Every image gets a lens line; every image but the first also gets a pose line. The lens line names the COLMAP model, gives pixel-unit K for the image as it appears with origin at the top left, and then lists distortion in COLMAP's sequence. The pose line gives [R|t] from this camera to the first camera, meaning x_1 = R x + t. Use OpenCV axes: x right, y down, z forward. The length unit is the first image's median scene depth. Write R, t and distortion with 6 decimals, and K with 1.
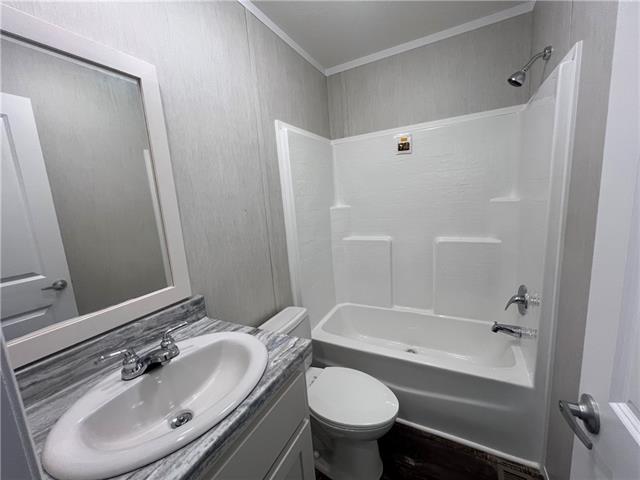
lens RADIAL K [[254.5, 0, 320.0], [0, 254.5, 240.0], [0, 0, 1]] dist [-0.000686, -0.000323]
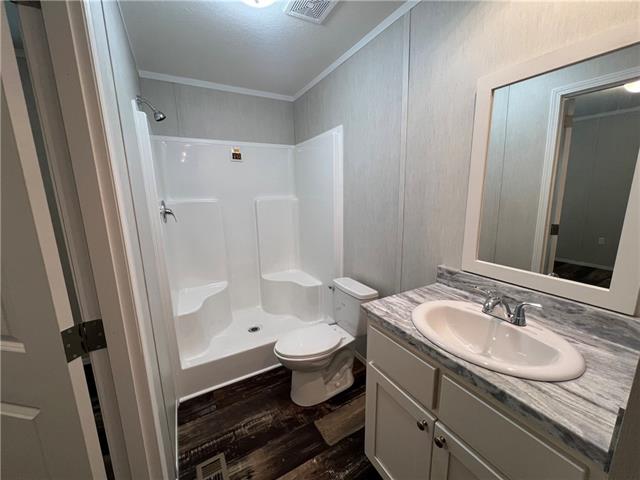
lens RADIAL K [[254.5, 0, 320.0], [0, 254.5, 240.0], [0, 0, 1]] dist [-0.000686, -0.000323]
pose [[-0.543140, 0.237266, -0.805421, 0.835935], [-0.074619, 0.941809, 0.327763, -0.267594], [0.836320, 0.238121, -0.493830, 1.057952]]
